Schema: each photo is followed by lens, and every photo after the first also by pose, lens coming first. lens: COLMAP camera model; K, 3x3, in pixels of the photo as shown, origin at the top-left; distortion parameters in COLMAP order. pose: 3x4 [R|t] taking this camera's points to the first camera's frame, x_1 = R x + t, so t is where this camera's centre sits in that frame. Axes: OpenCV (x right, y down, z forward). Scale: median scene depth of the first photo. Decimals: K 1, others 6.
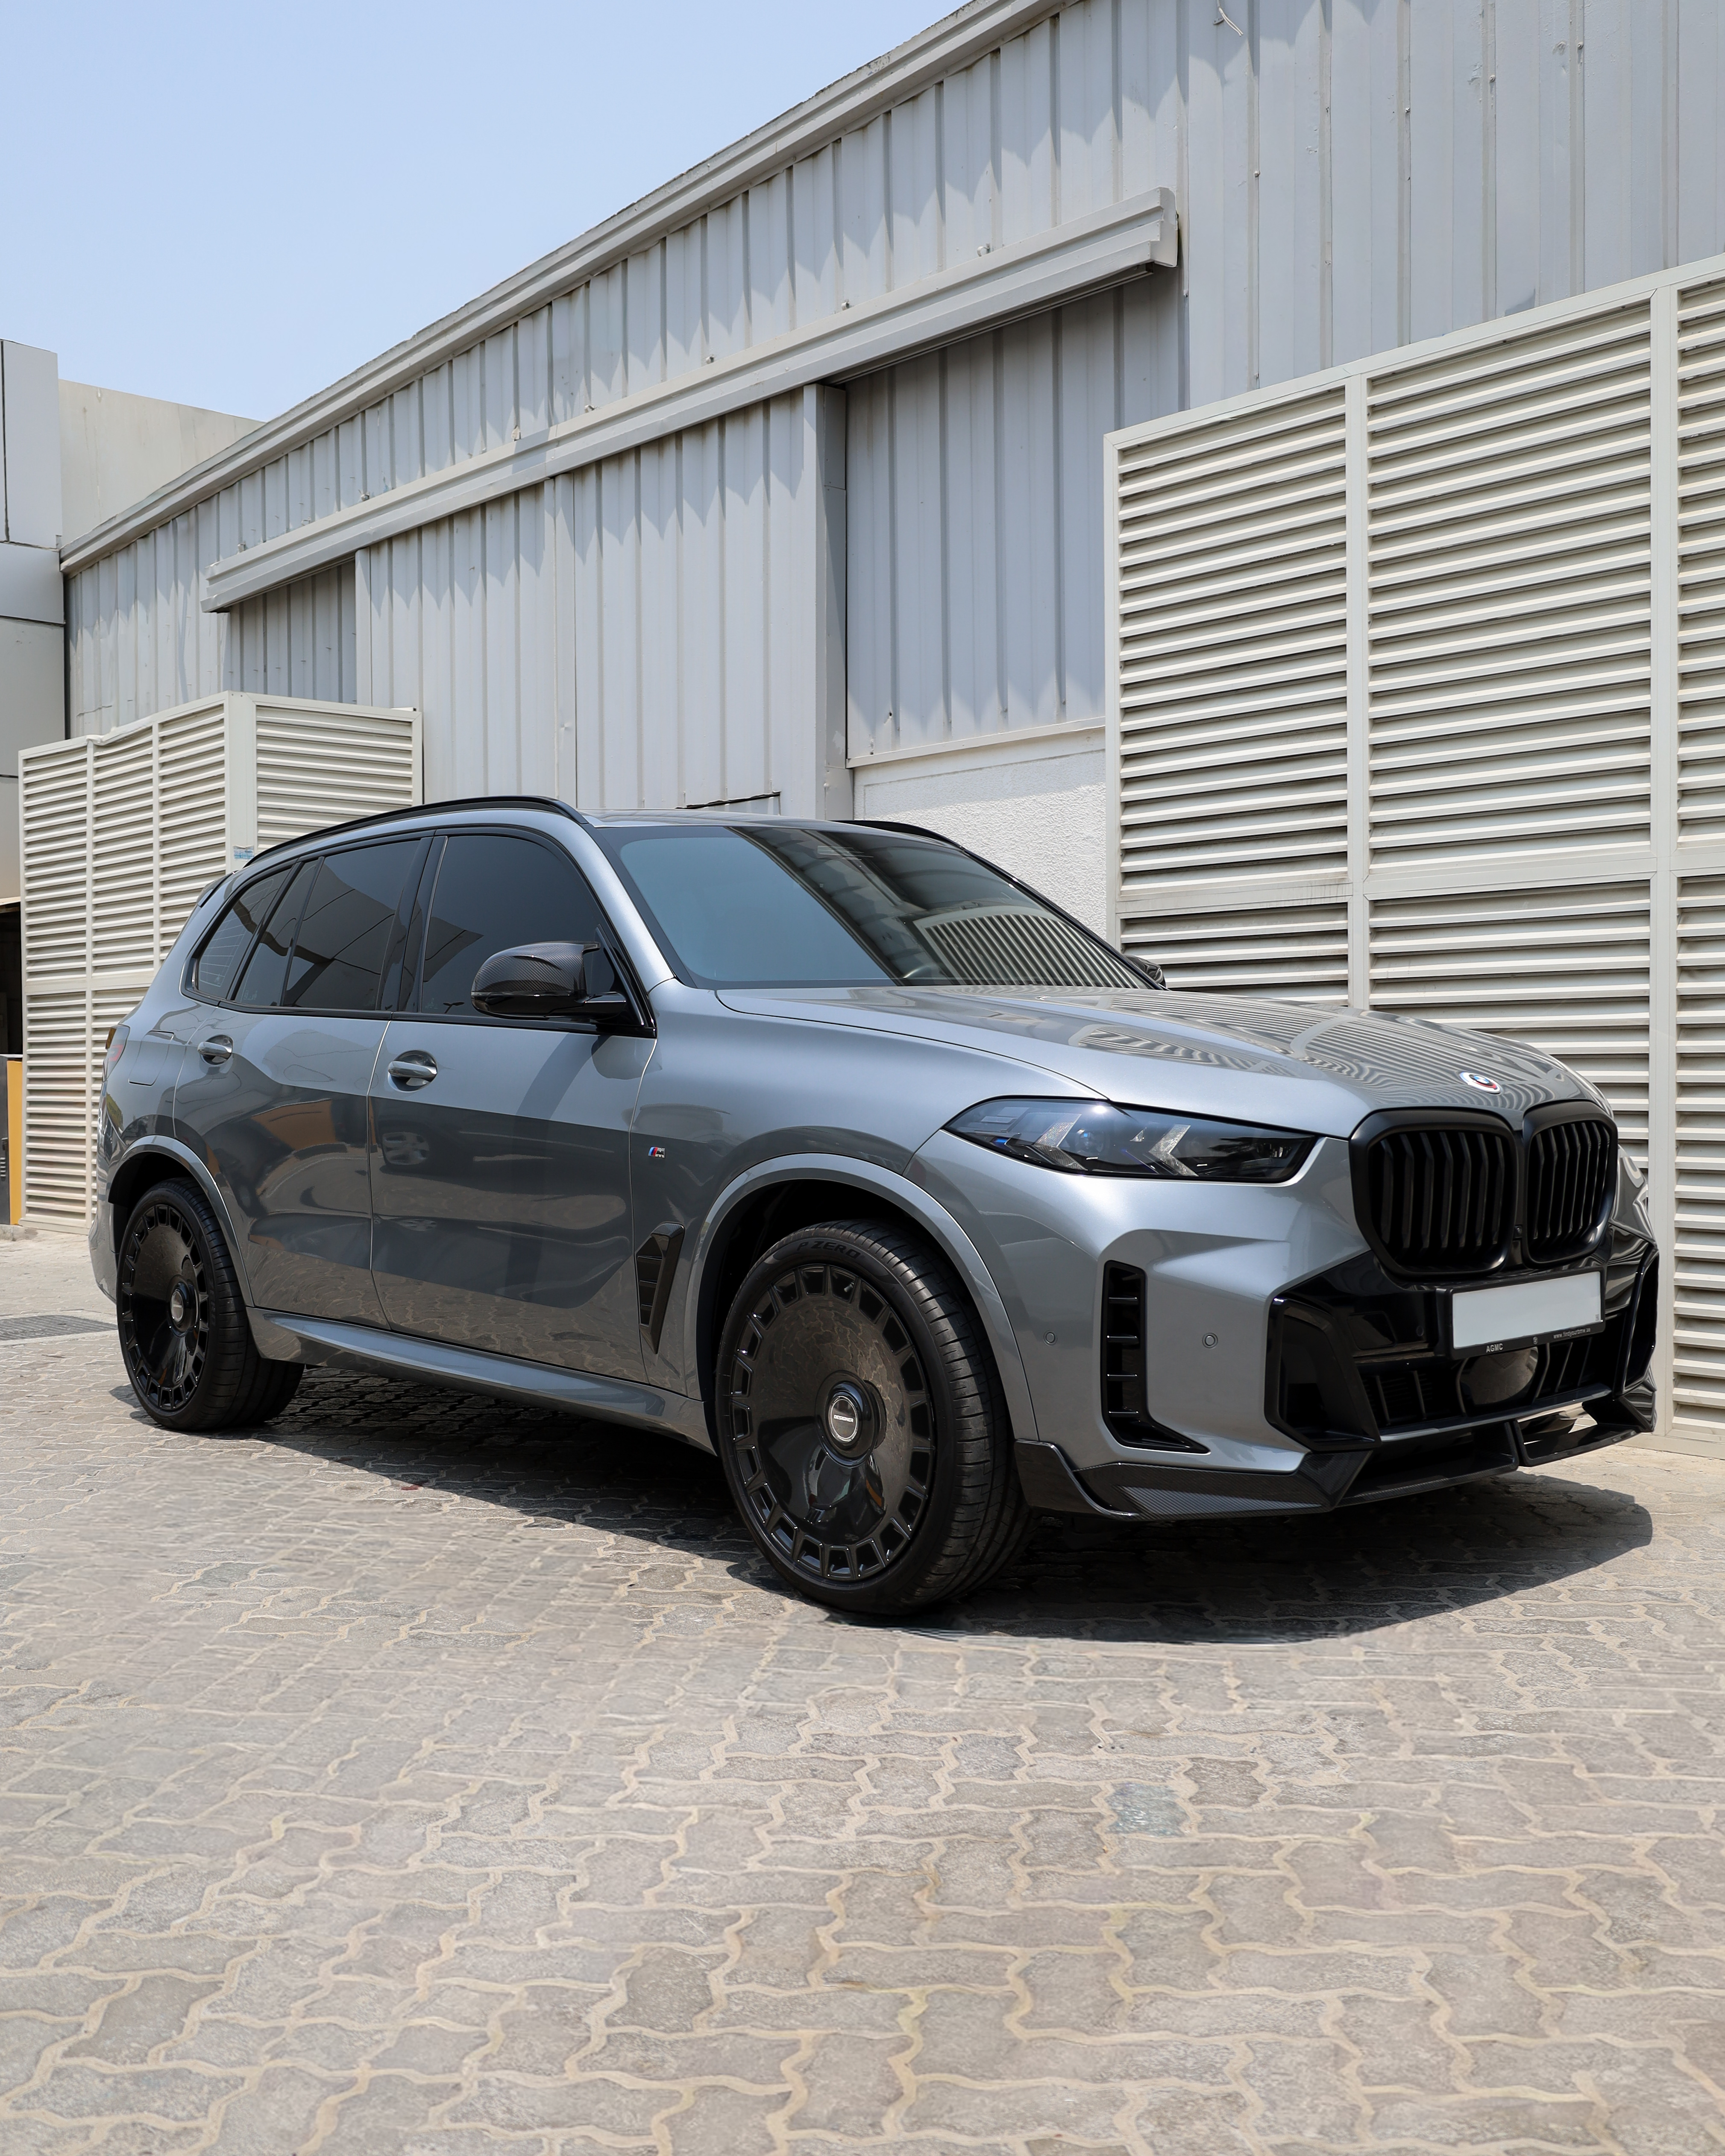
lens RADIAL K [[2166.6, 0, 888.2], [0, 2166.6, 1150.7], [0, 0, 1]] dist [-0.098352, 0.211015]
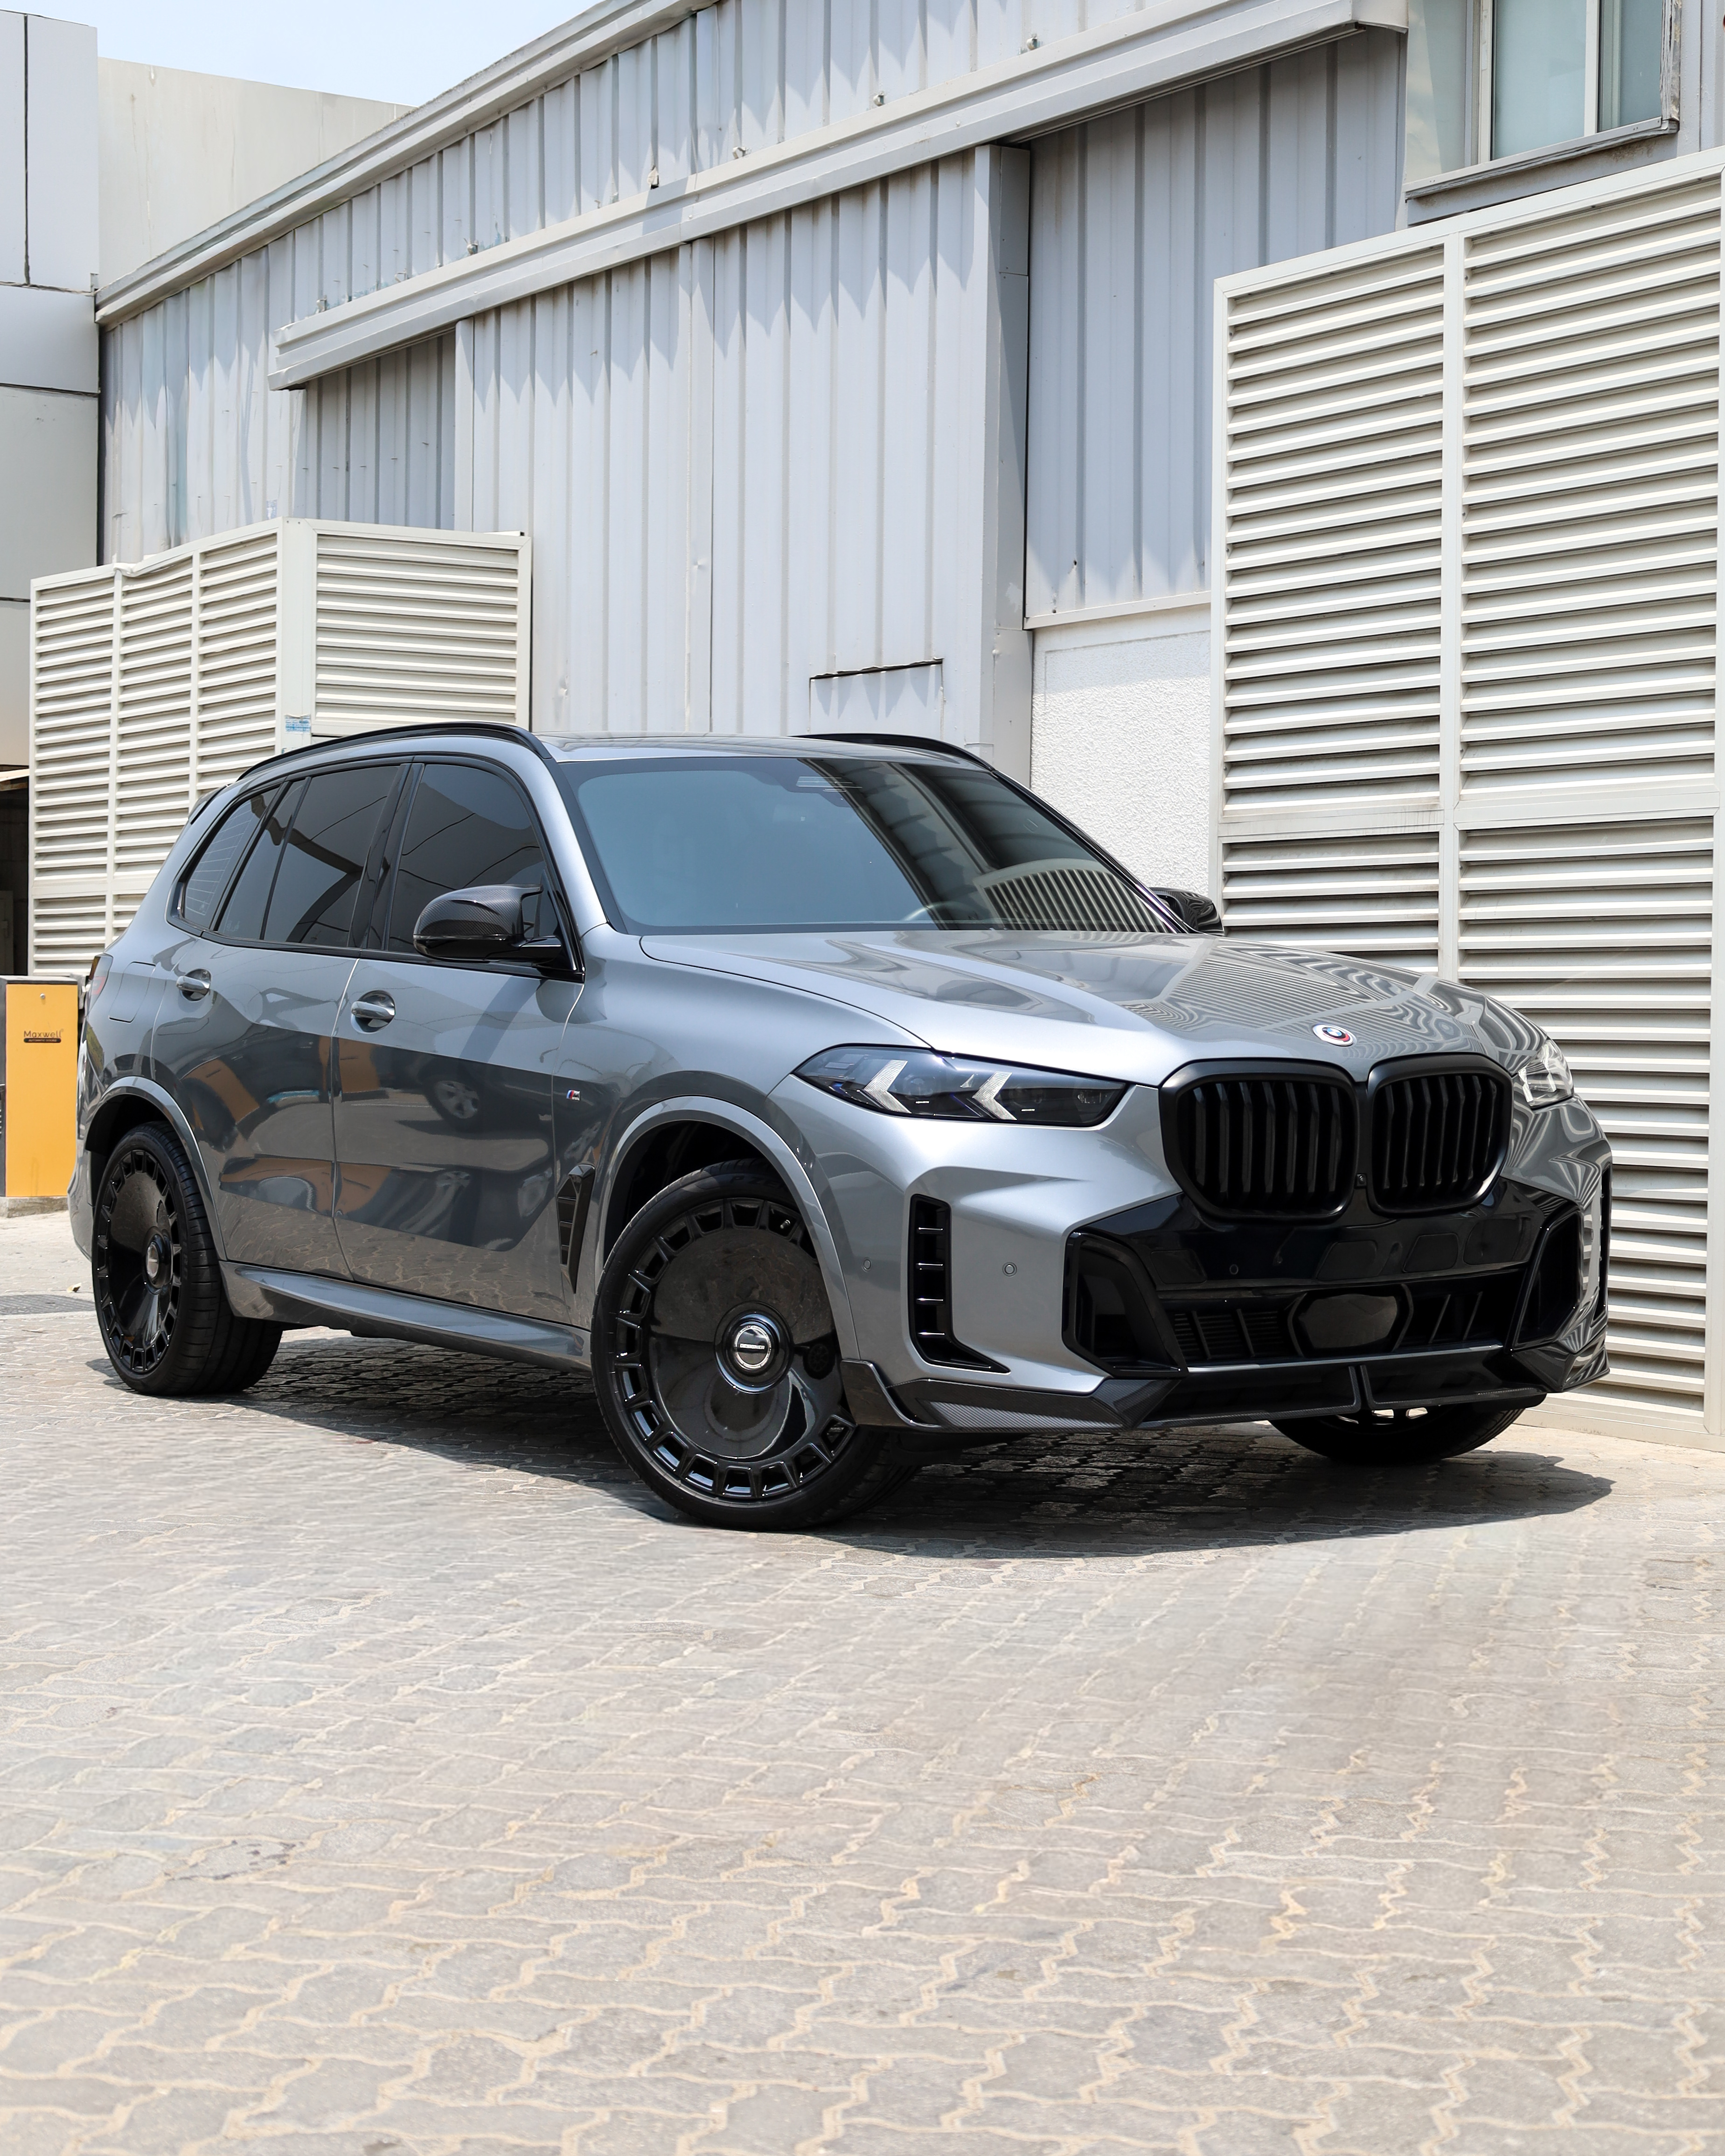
lens RADIAL K [[3540.8, 0, 862.5], [0, 3540.8, 1078.0], [0, 0, 1]] dist [-0.147763, 0.830065]
pose [[0.987377, 0.016454, -0.157530, 0.159481], [-0.019100, 0.999701, -0.015297, 0.008679], [0.157231, 0.018113, 0.987396, -0.344575]]
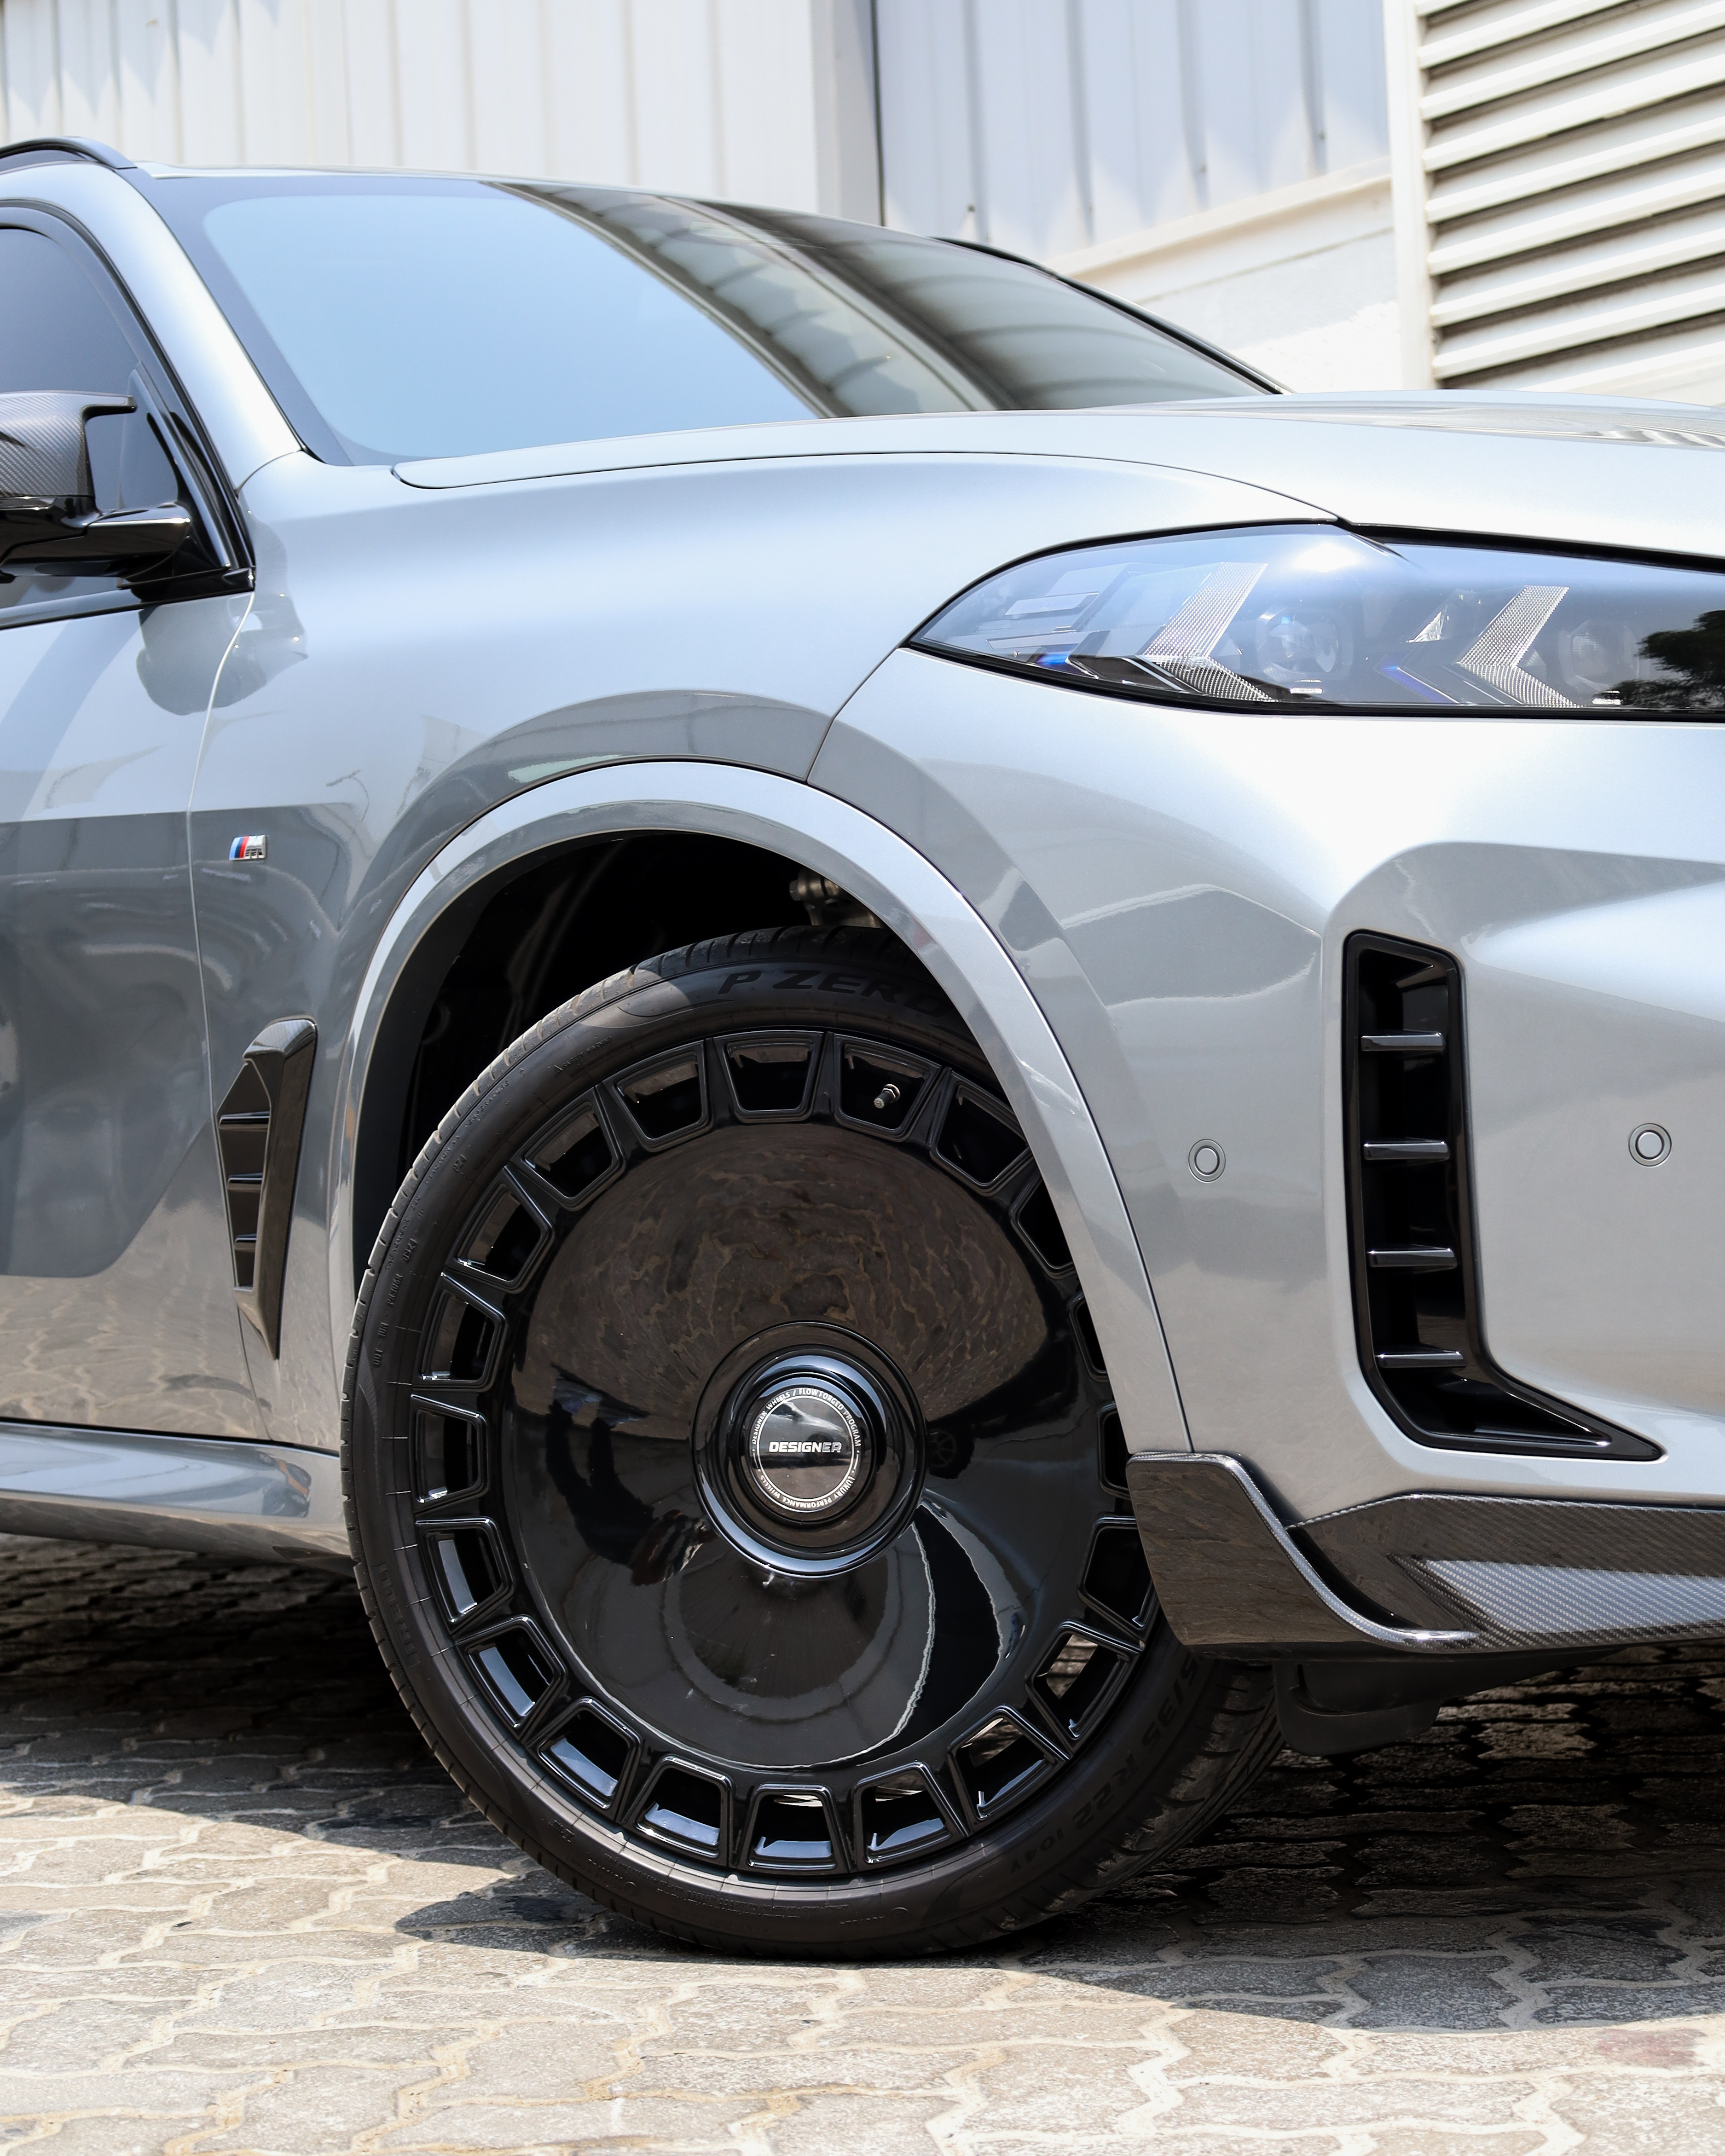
lens RADIAL K [[3833.5, 0, 861.1], [0, 3833.5, 1242.1], [0, 0, 1]] dist [-0.014584, -0.149339]
pose [[0.997664, -0.038190, -0.056632, 0.024089], [0.037393, 0.999187, -0.015064, 0.048432], [0.057161, 0.012911, 0.998281, 0.163576]]
